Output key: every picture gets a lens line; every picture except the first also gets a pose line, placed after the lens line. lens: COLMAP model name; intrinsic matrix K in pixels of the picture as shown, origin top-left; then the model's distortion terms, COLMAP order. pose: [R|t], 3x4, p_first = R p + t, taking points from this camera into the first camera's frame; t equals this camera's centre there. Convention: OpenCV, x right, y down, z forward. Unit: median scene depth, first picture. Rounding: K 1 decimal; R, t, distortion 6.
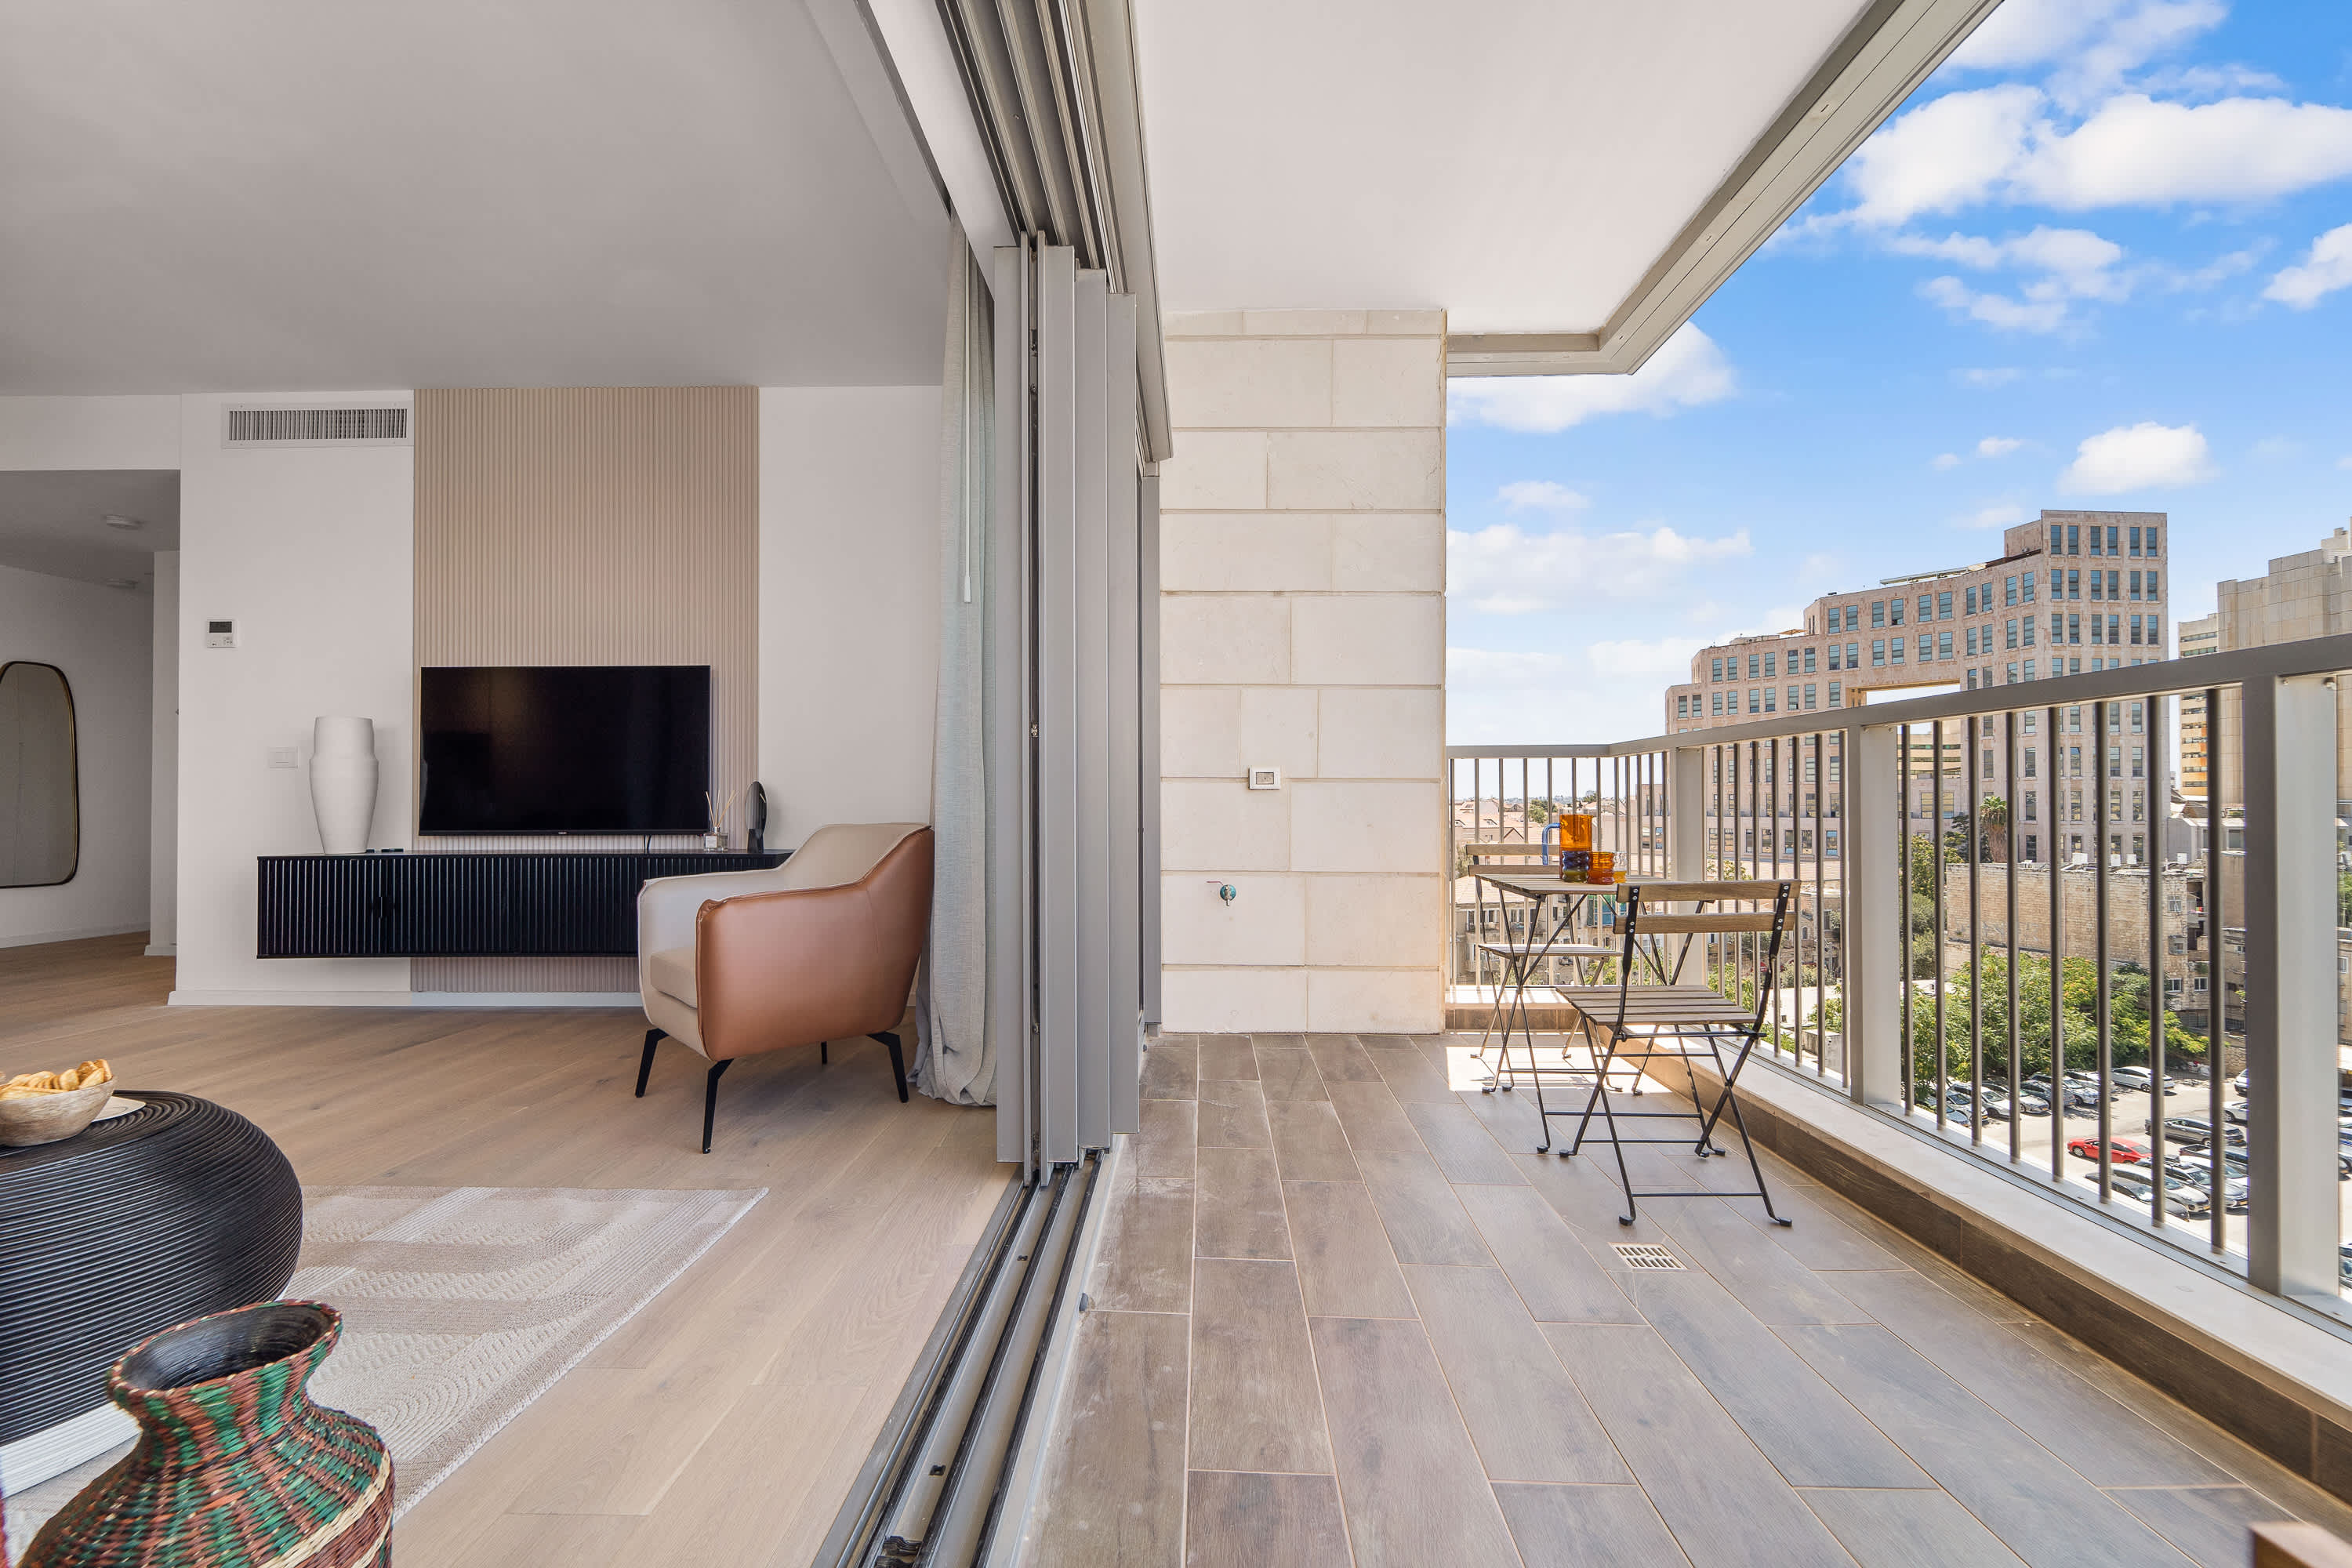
lens RADIAL K [[956.2, 0, 1180.8], [0, 956.2, 799.8], [0, 0, 1]] dist [0.001818, -0.000847]
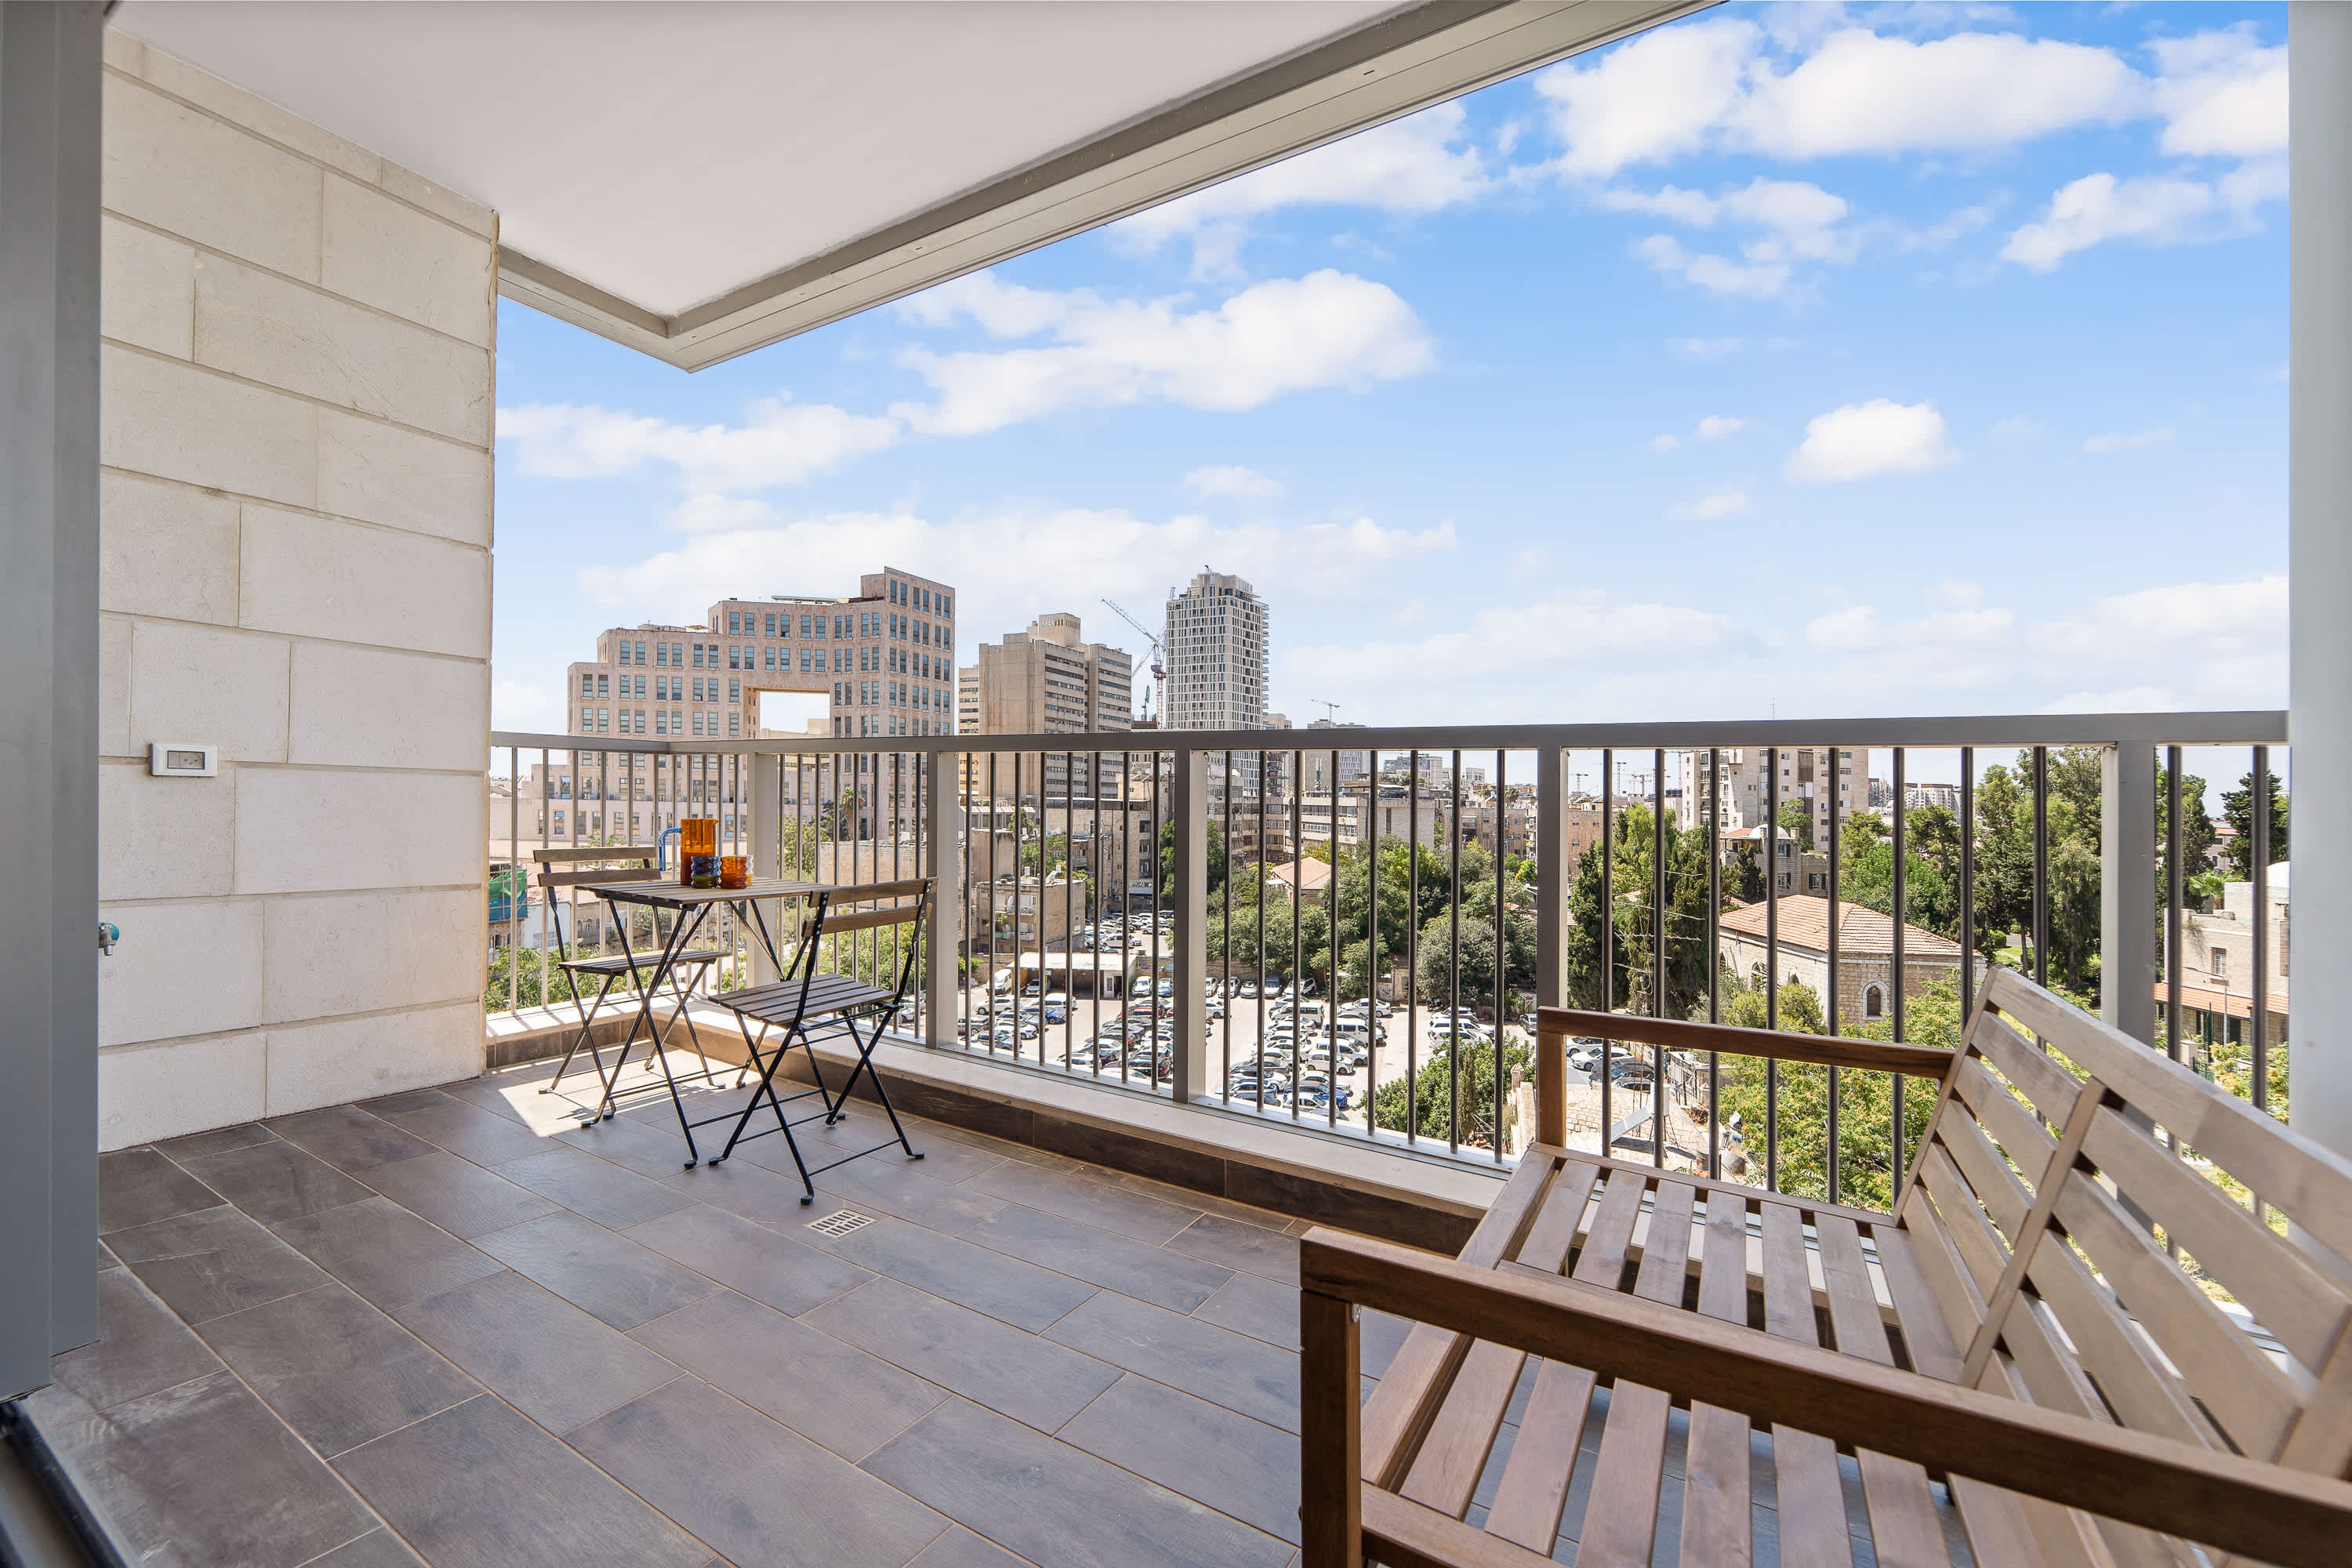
lens RADIAL K [[956.2, 0, 1175.6], [0, 956.2, 791.8], [0, 0, 1]] dist [0.001818, -0.000847]
pose [[0.505235, 0.019265, 0.862766, -0.142251], [-0.027178, 0.999610, -0.006406, -0.014916], [-0.862553, -0.020212, 0.505562, 0.052292]]
